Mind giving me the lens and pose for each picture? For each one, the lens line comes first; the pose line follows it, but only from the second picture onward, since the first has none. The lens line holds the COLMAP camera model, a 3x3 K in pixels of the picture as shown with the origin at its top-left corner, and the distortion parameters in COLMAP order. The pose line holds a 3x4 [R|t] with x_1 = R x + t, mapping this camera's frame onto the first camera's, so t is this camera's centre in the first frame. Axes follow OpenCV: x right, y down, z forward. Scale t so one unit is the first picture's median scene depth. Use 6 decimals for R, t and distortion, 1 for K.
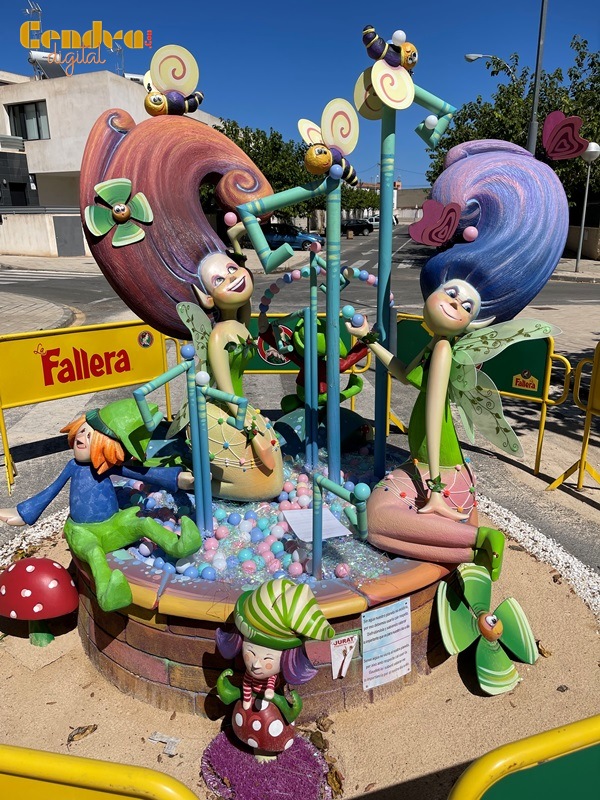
lens RADIAL K [[603.2, 0, 298.9], [0, 603.2, 401.9], [0, 0, 1]] dist [0.029651, -0.003218]
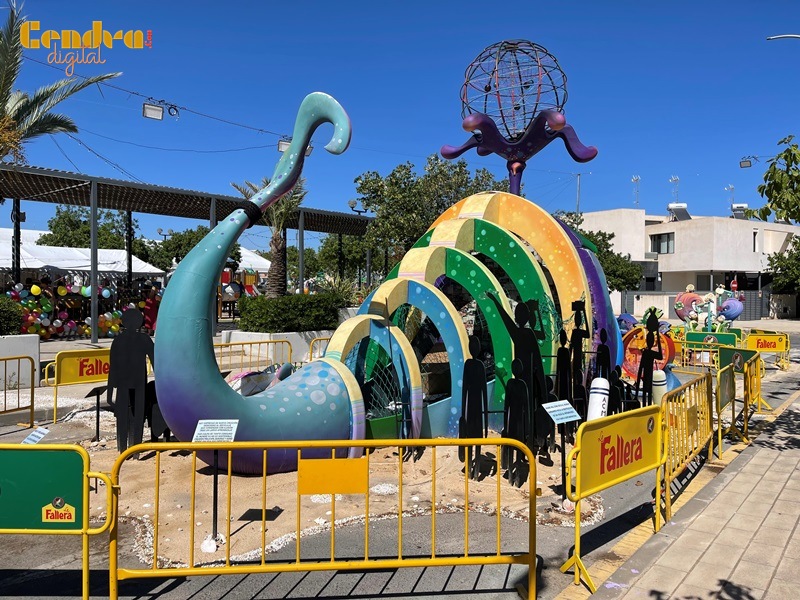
lens RADIAL K [[603.2, 0, 398.6], [0, 603.2, 298.3], [0, 0, 1]] dist [0.029651, -0.003218]
pose [[0.705537, 0.017500, -0.708457, 0.241278], [-0.213832, 0.958358, -0.189277, 0.165696], [0.675643, 0.285033, 0.679899, -0.609551]]
